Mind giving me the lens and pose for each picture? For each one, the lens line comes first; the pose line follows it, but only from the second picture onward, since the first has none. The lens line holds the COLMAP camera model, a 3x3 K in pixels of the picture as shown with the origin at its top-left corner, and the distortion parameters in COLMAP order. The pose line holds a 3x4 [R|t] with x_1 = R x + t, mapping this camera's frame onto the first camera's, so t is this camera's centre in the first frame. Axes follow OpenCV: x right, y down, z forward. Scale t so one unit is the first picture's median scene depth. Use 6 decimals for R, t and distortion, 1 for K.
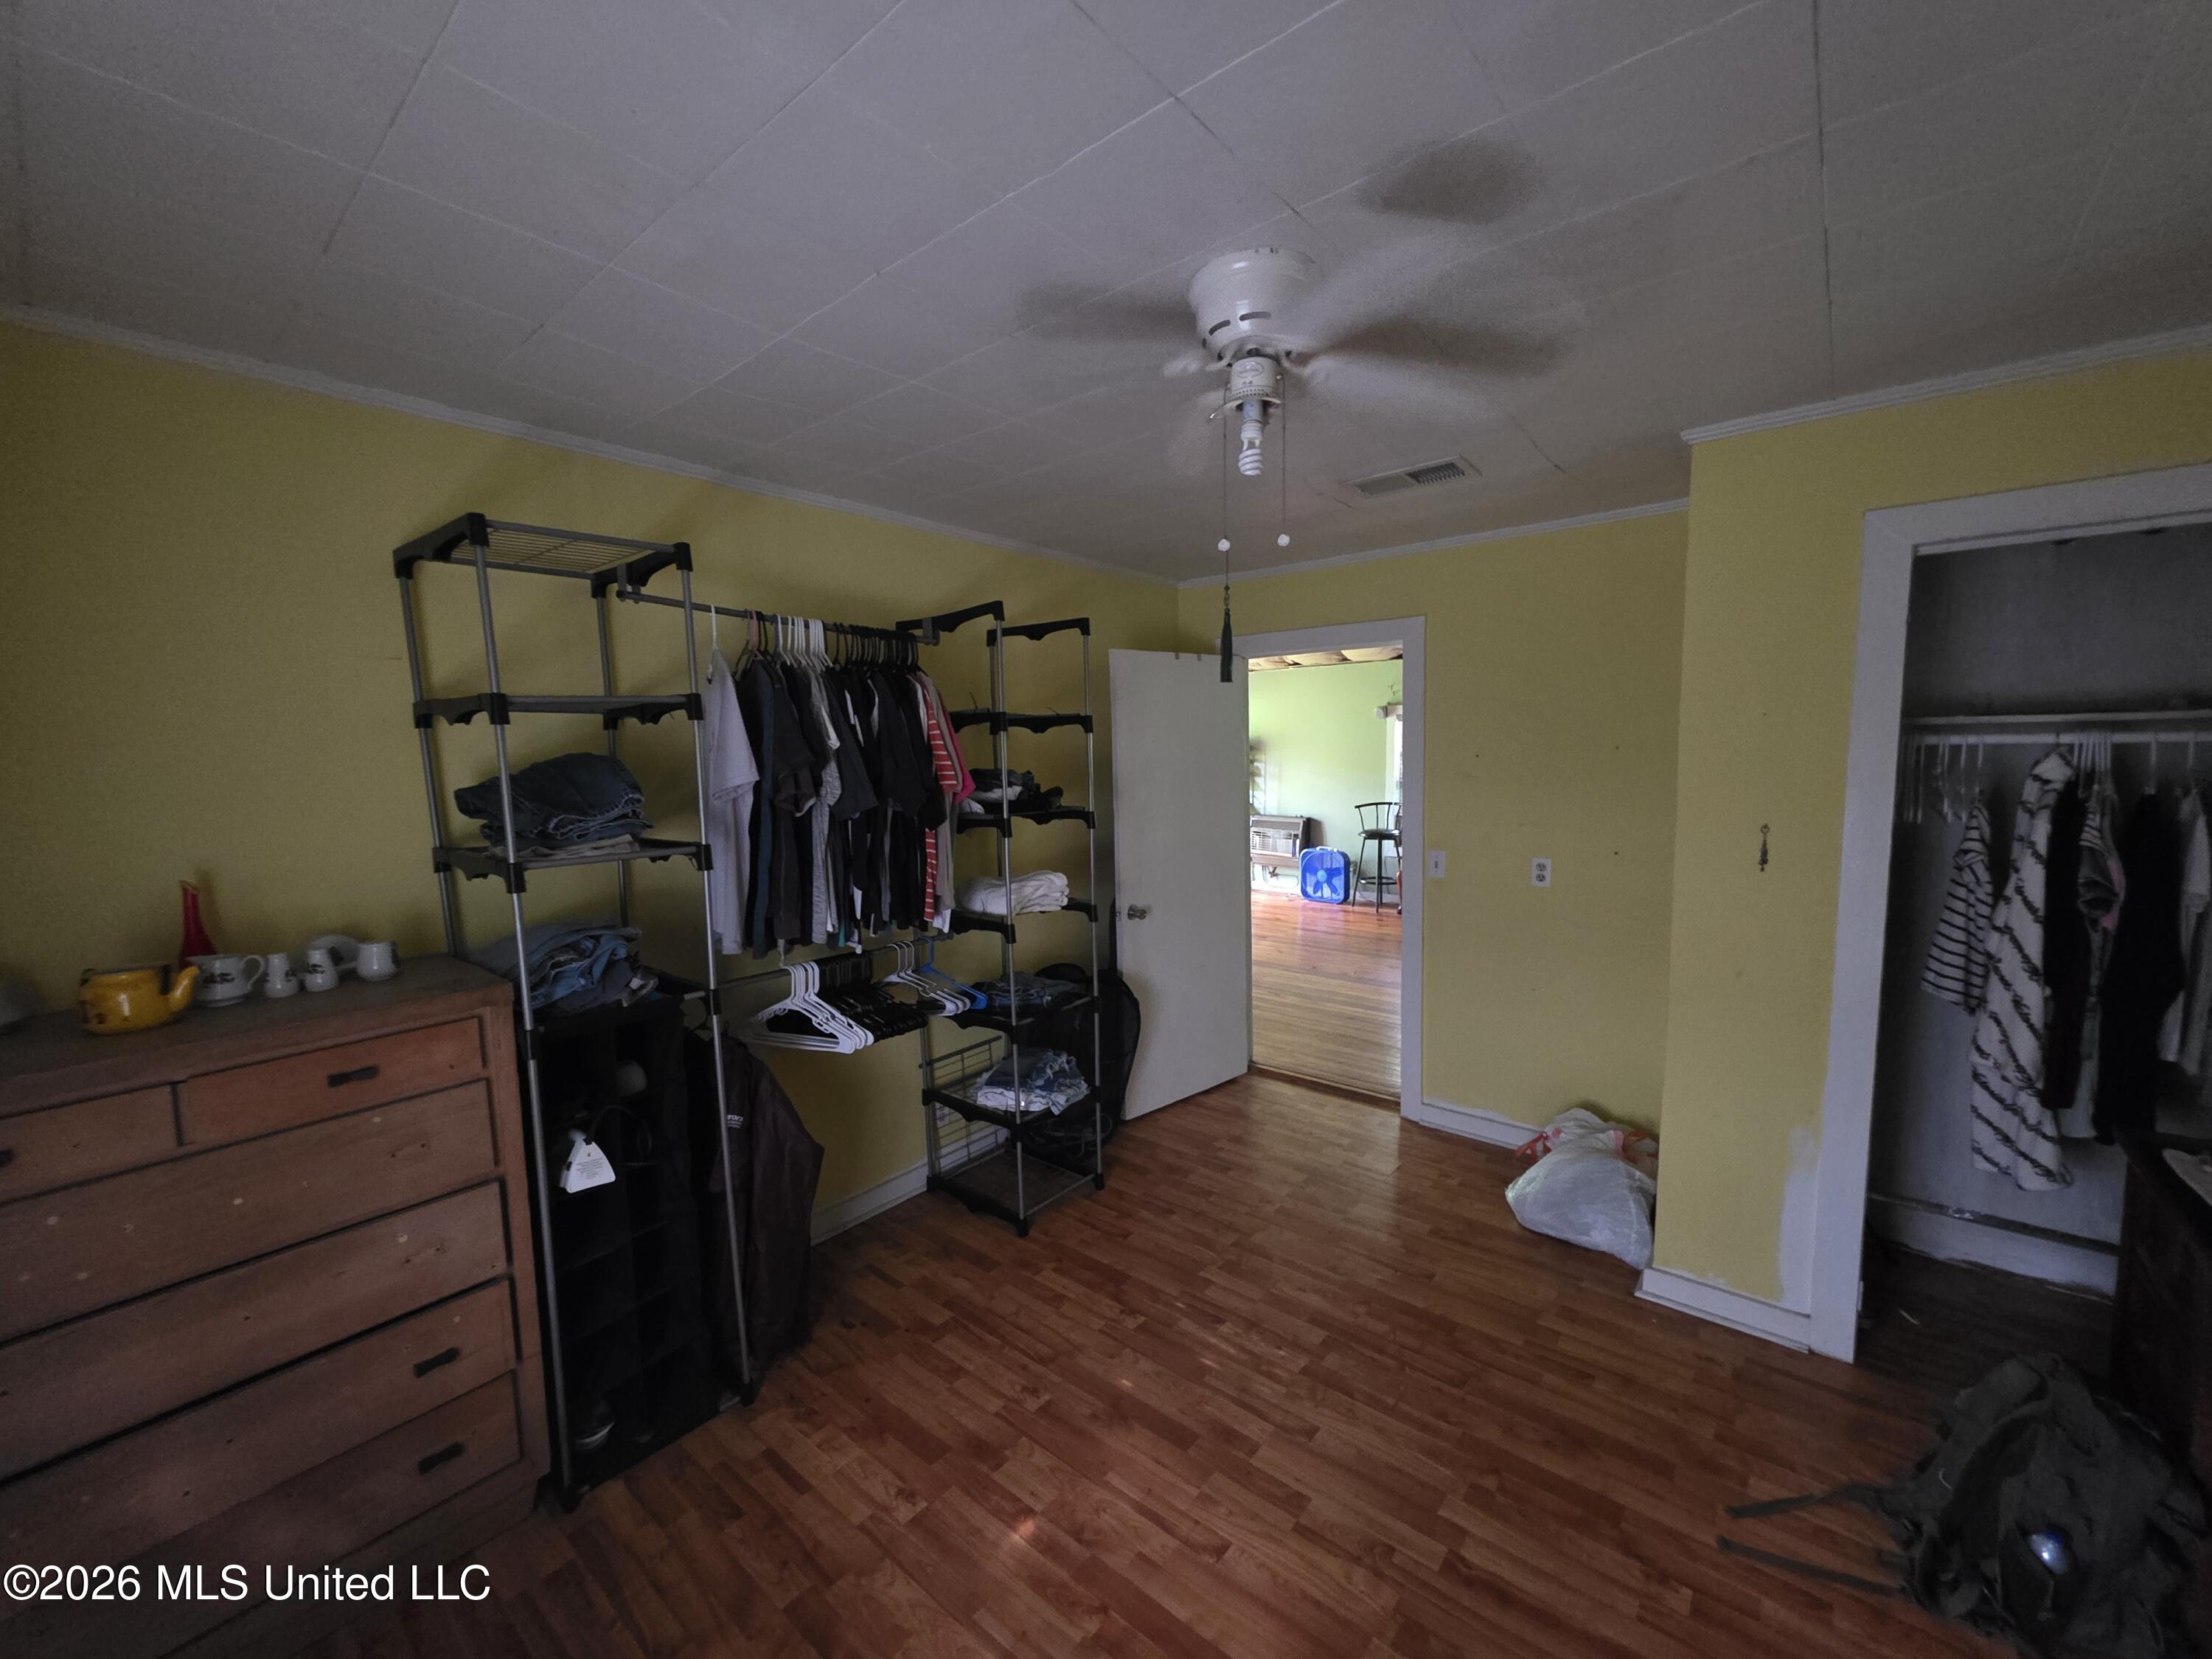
lens RADIAL K [[877.8, 0, 1106.9], [0, 877.8, 828.9], [0, 0, 1]] dist [-0.000384, 0.000034]
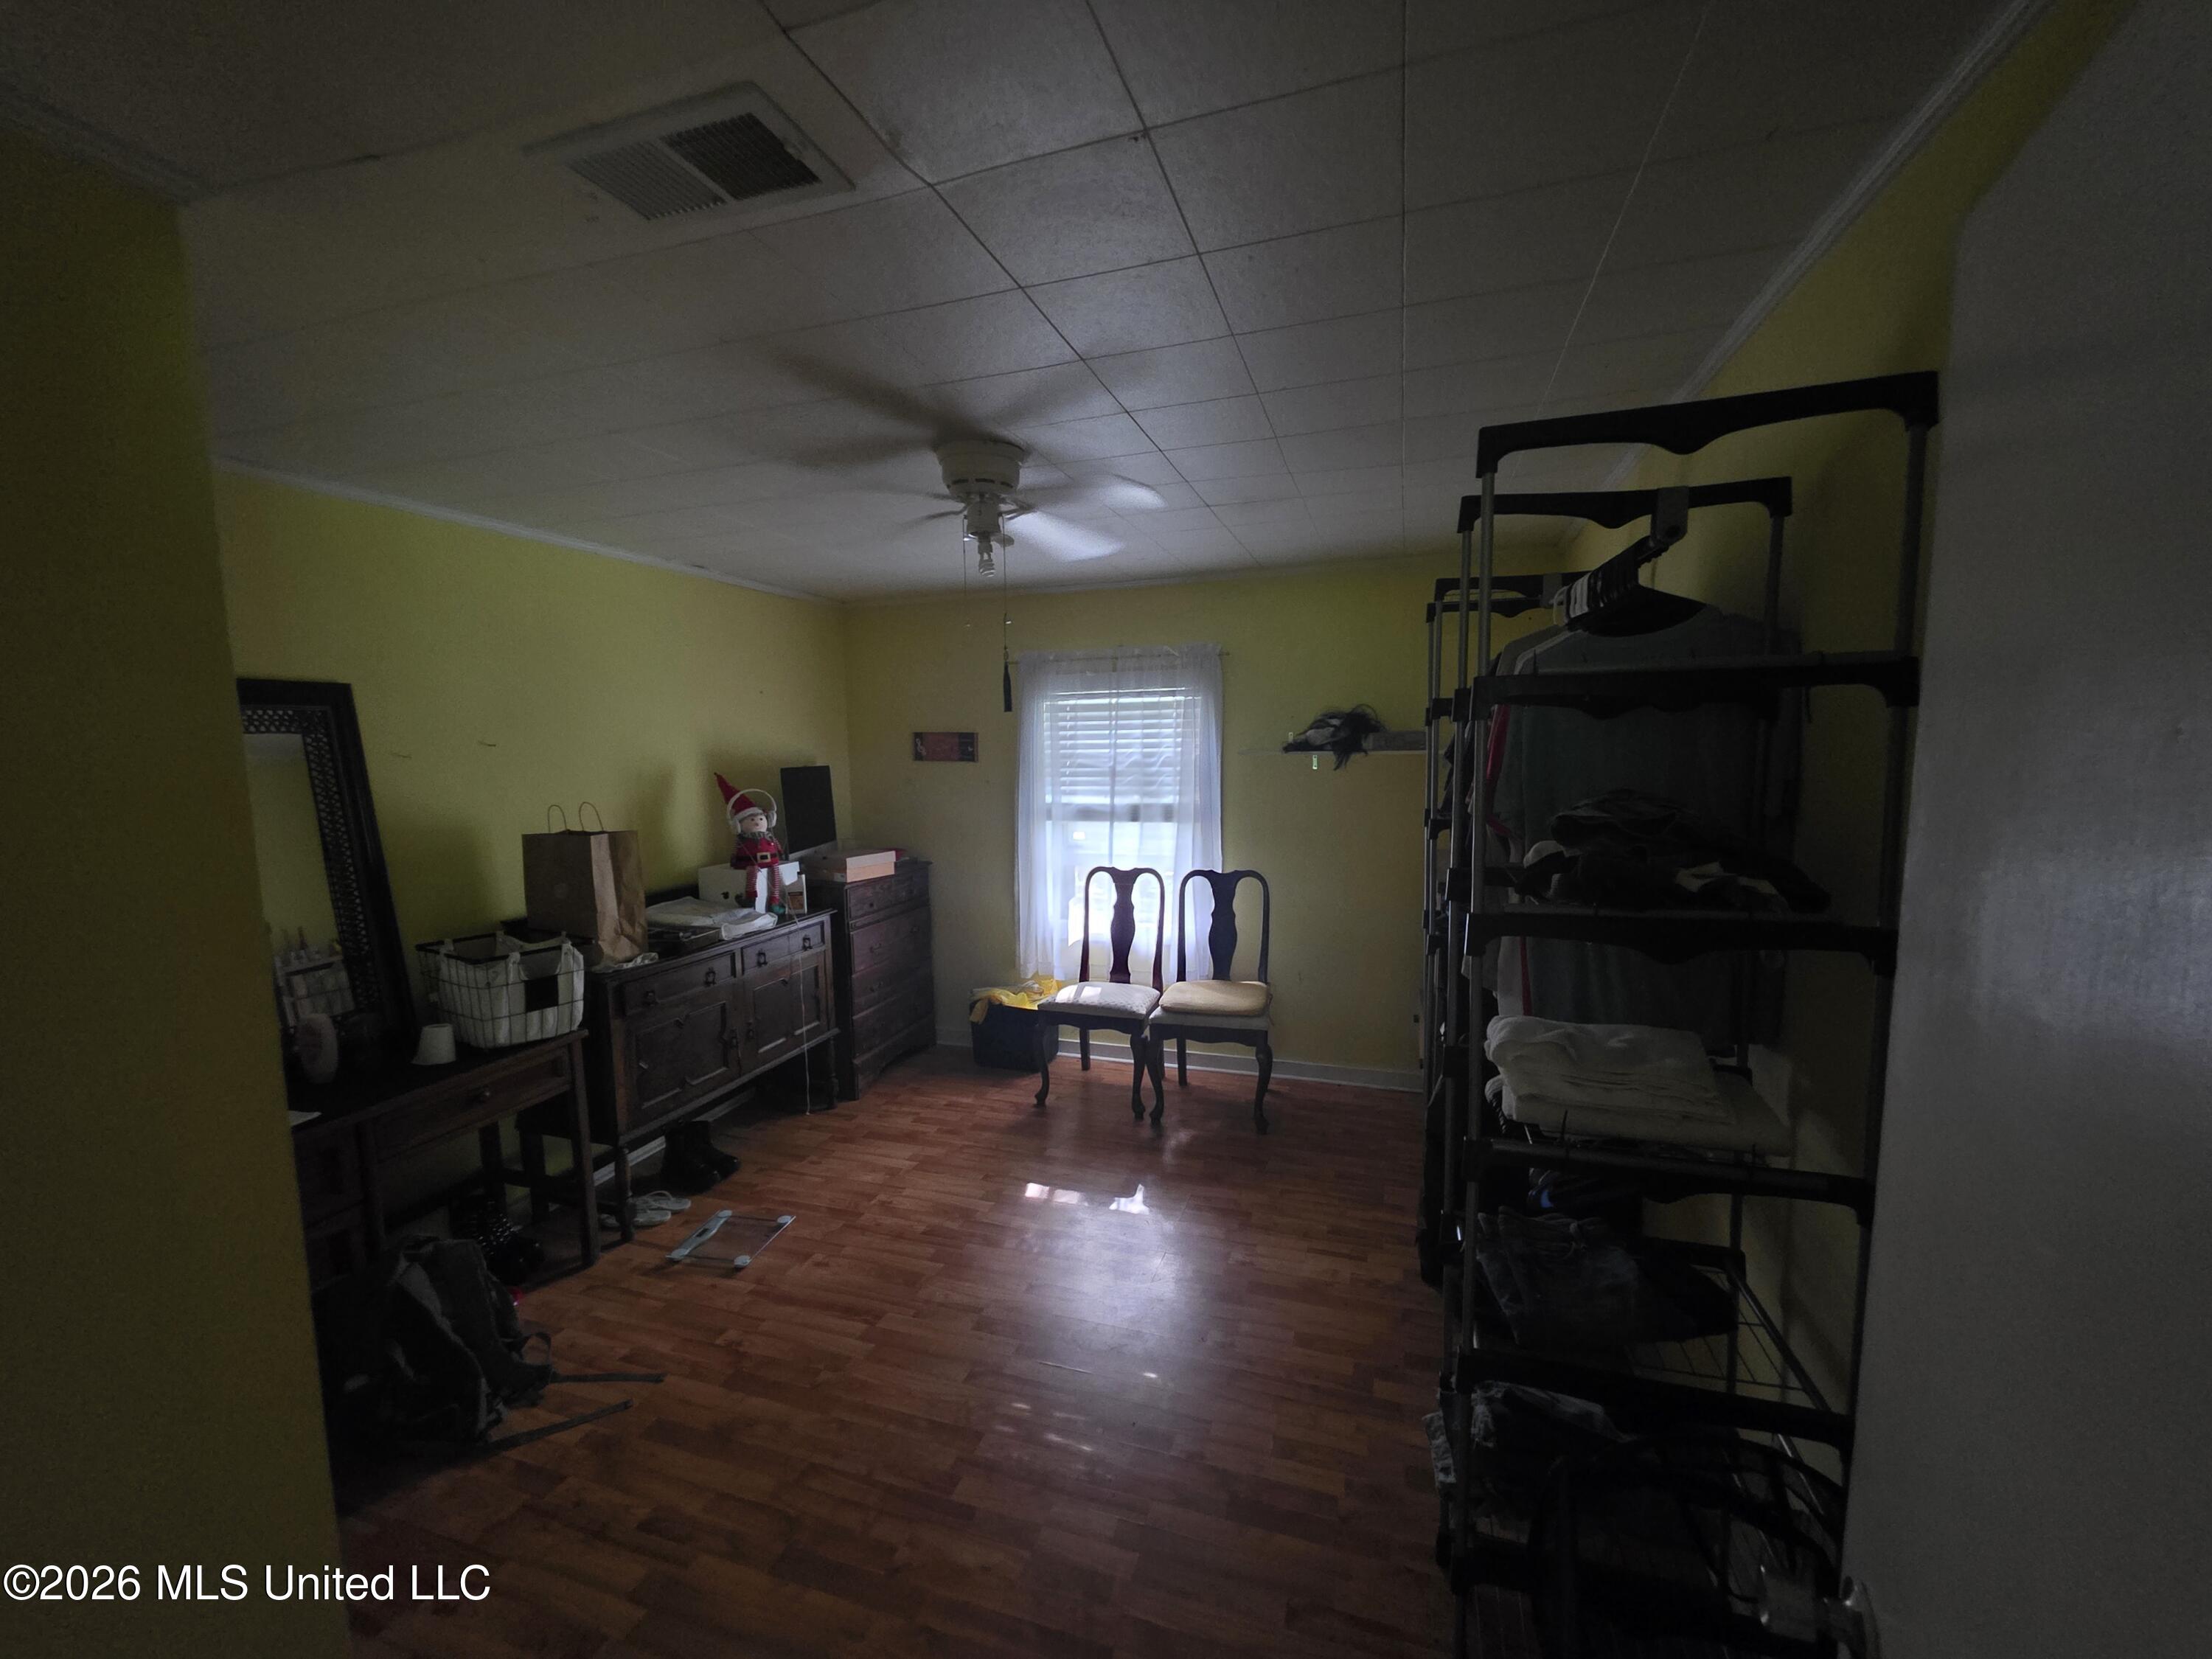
lens RADIAL K [[877.8, 0, 1109.5], [0, 877.8, 834.9], [0, 0, 1]] dist [-0.000384, 0.000034]
pose [[-0.925071, 0.070293, -0.373233, 0.463704], [-0.003953, 0.980888, 0.194535, -0.216524], [0.379774, 0.181434, -0.907113, 2.071339]]
